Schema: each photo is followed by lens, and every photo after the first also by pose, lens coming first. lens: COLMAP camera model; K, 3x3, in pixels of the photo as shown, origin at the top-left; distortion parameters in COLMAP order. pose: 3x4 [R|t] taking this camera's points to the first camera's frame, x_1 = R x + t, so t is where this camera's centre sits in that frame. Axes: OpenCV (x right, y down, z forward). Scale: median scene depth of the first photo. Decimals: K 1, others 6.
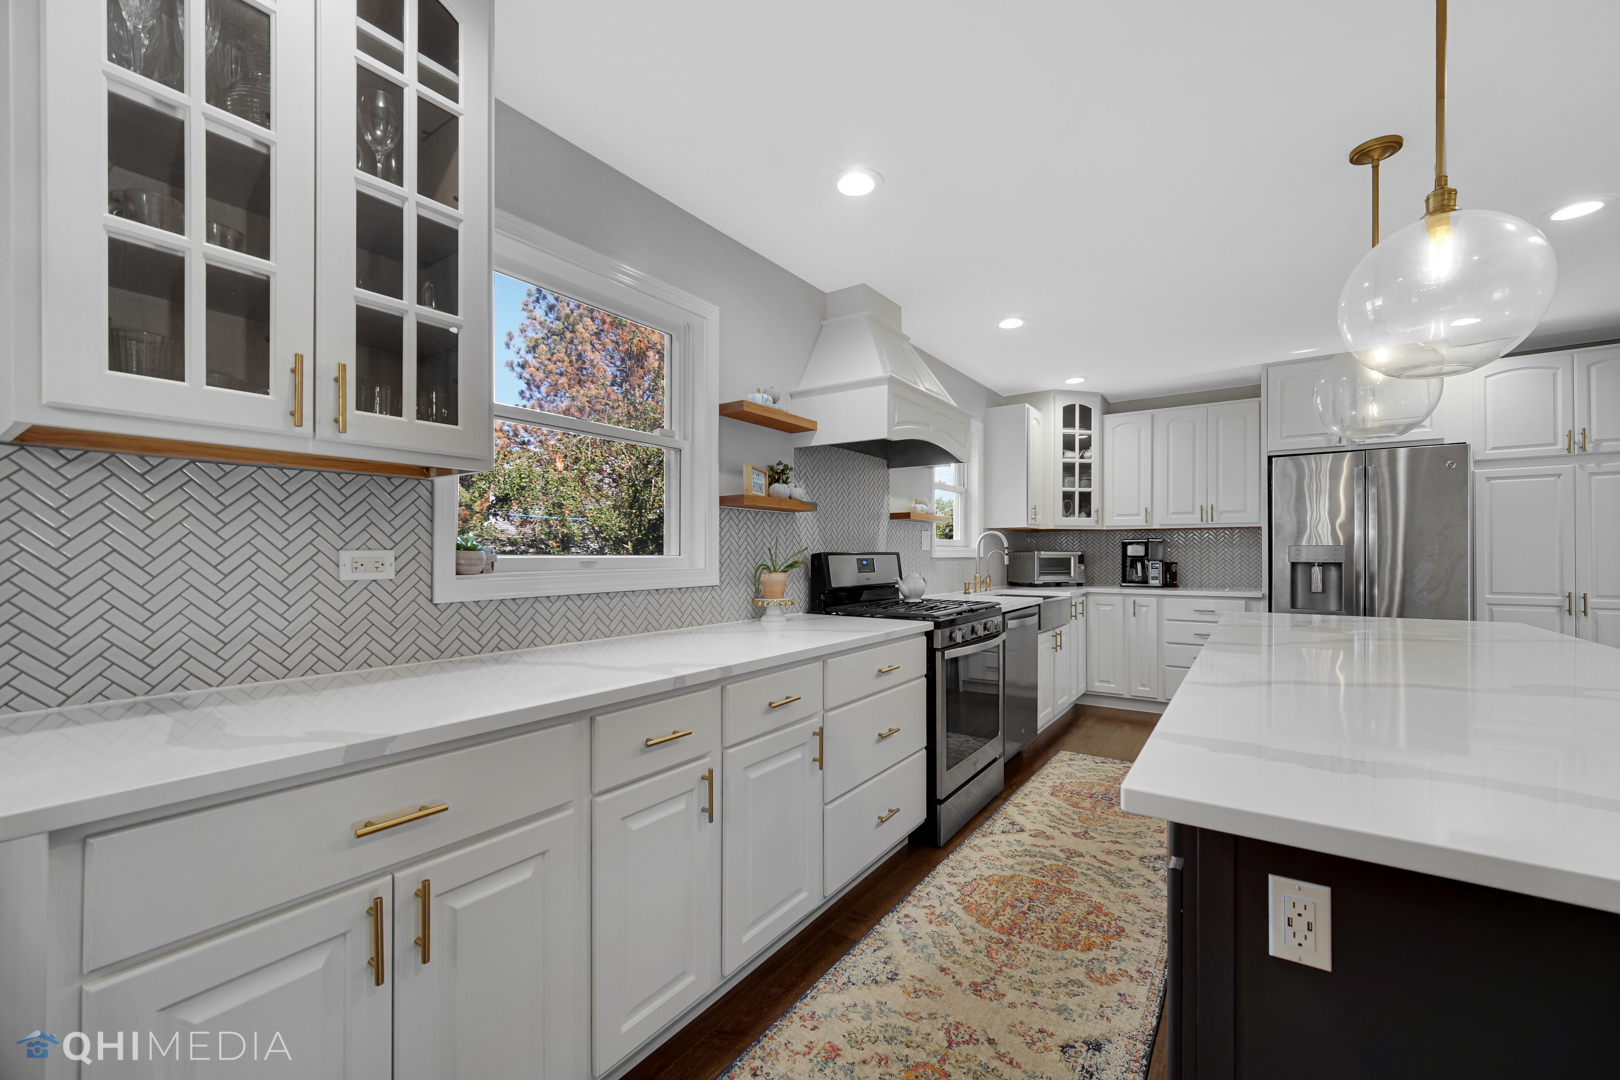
lens RADIAL K [[639.1, 0, 813.9], [0, 639.1, 551.3], [0, 0, 1]] dist [-0.005364, -0.000002]
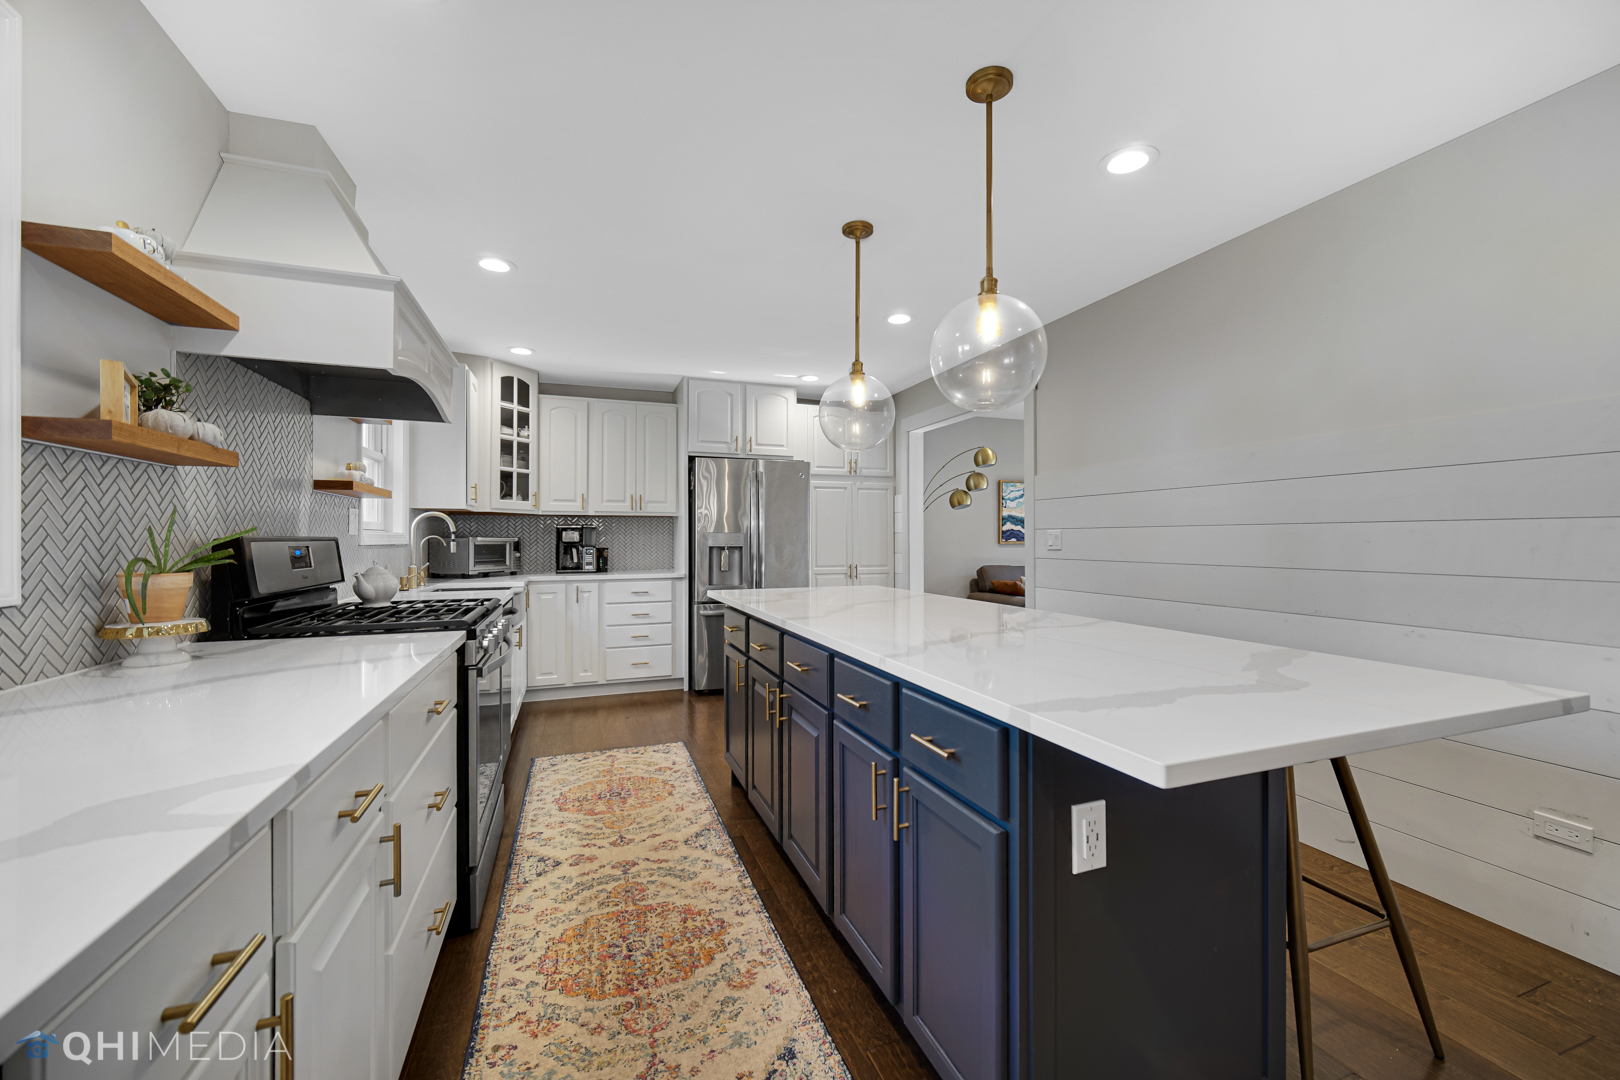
lens RADIAL K [[639.1, 0, 811.3], [0, 639.1, 537.6], [0, 0, 1]] dist [-0.005364, -0.000002]
pose [[0.578681, 0.002583, 0.815550, -0.134867], [-0.001807, 0.999997, -0.001885, 0.002217], [-0.815552, -0.000383, 0.578684, 0.178533]]
